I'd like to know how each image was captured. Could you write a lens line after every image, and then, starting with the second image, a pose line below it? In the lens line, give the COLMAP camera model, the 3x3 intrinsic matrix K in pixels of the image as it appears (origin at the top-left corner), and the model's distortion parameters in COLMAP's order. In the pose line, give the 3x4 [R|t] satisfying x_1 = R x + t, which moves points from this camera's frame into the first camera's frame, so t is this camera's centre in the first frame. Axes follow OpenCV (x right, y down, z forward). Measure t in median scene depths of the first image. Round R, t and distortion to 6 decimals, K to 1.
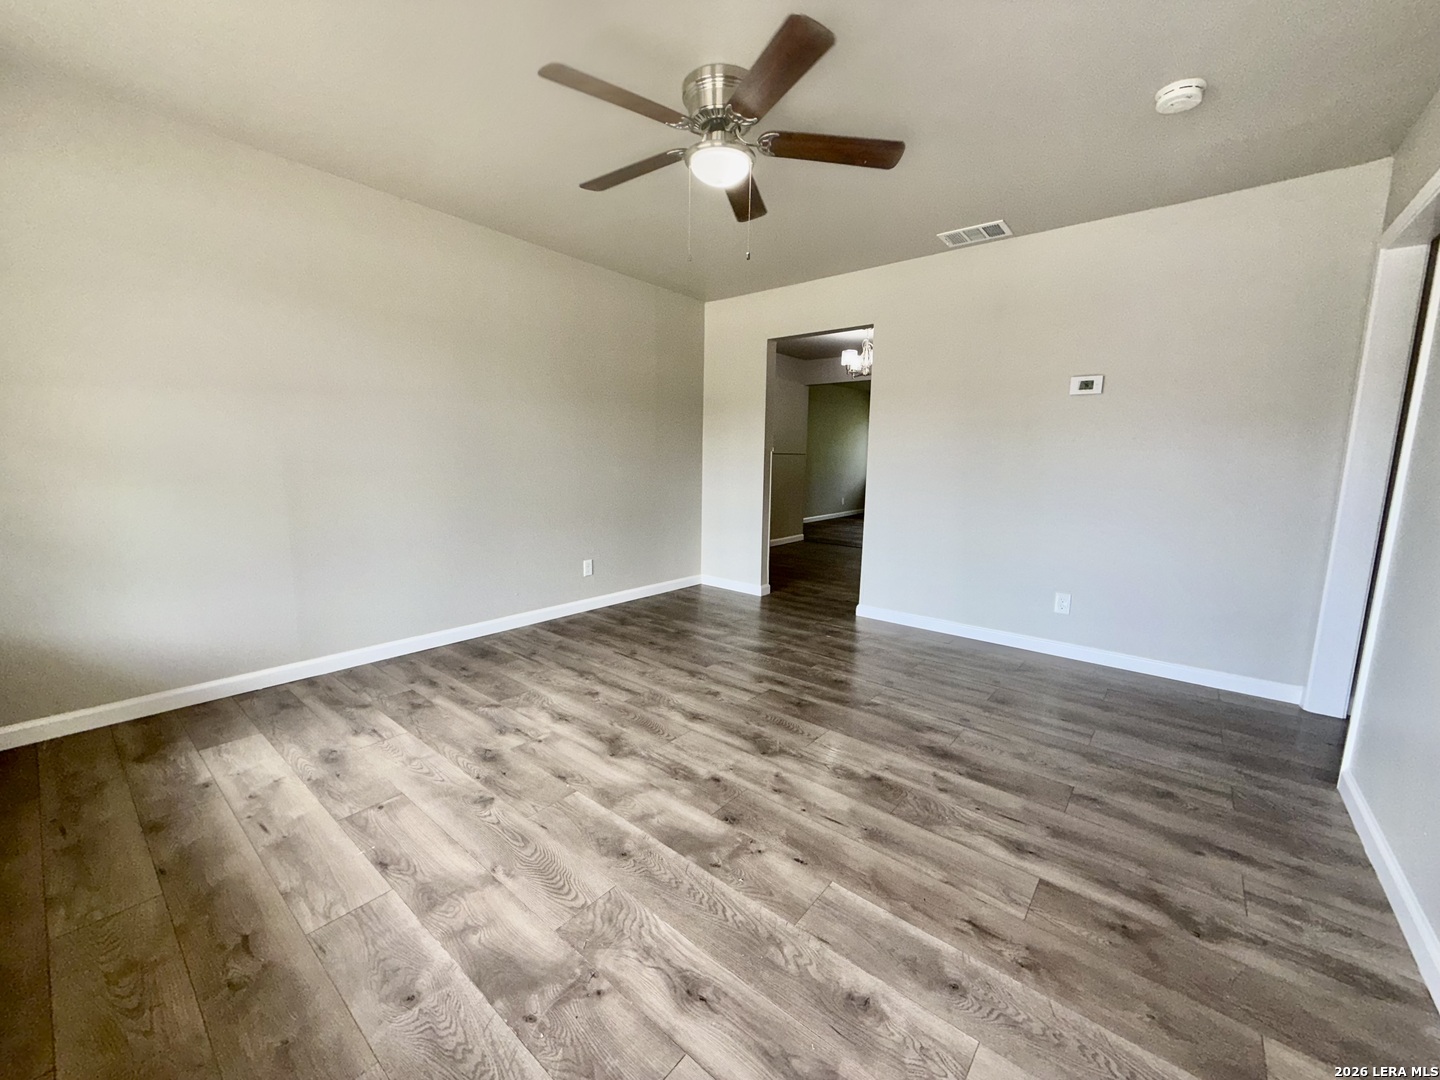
lens RADIAL K [[571.0, 0, 716.5], [0, 571.0, 530.8], [0, 0, 1]] dist [-0.001102, 0.000154]
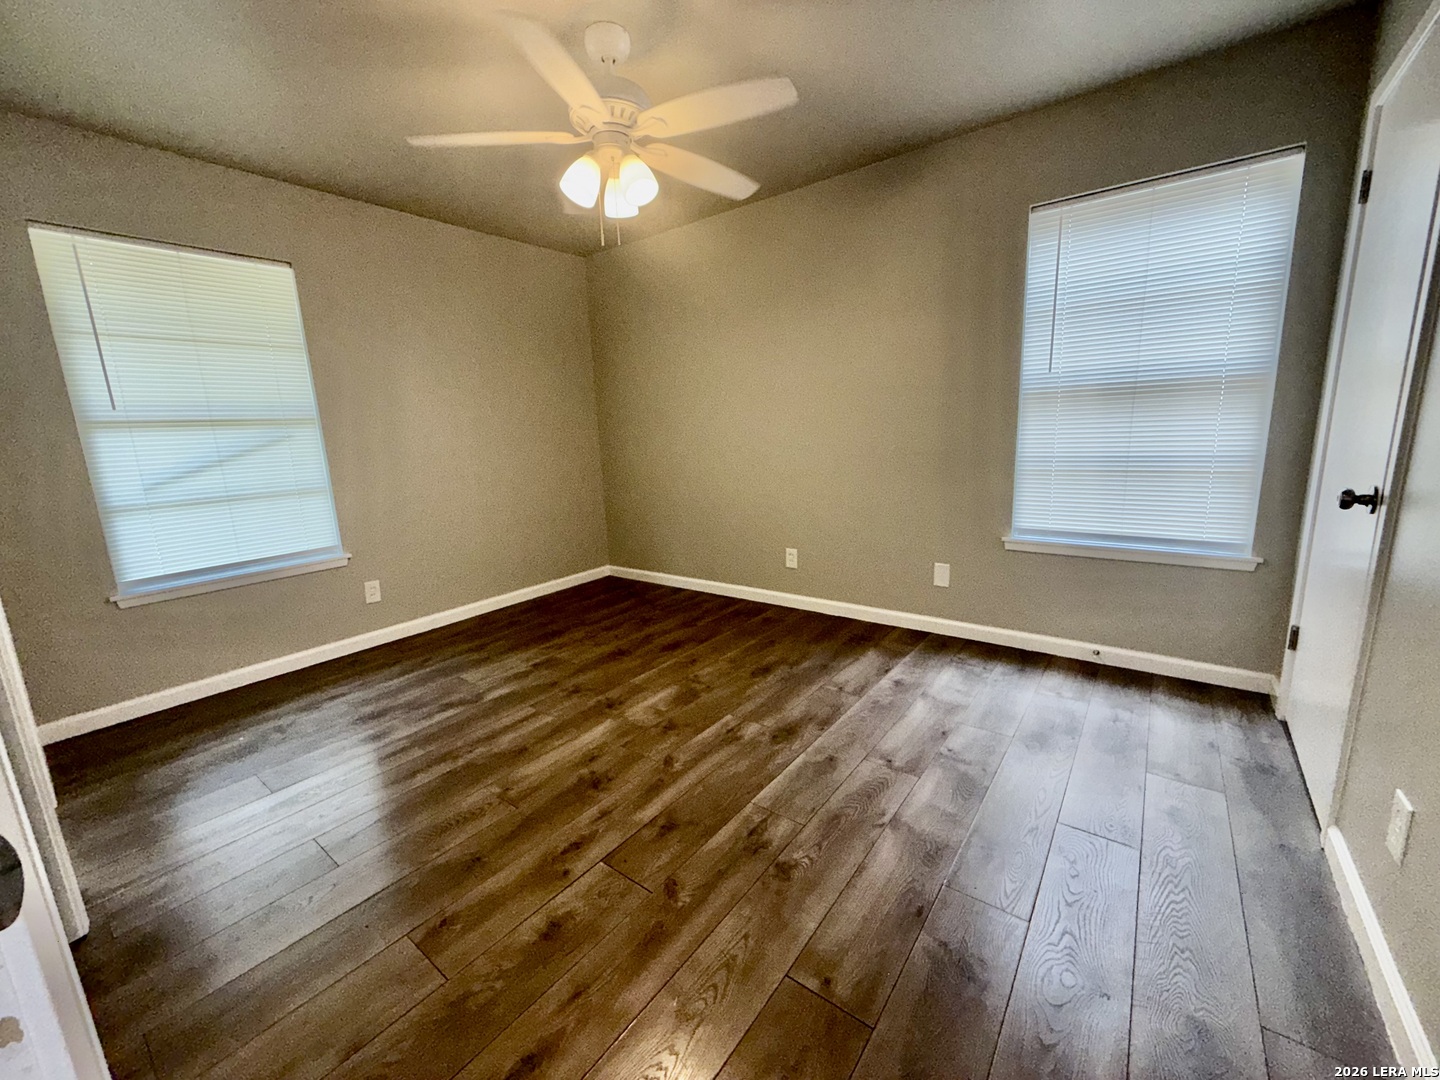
lens RADIAL K [[571.0, 0, 716.7], [0, 571.0, 546.0], [0, 0, 1]] dist [-0.001102, 0.000154]
pose [[-0.036657, -0.214875, 0.975953, -0.945134], [0.160737, 0.962626, 0.217978, -0.118454], [-0.986316, 0.164862, -0.000748, 0.769043]]
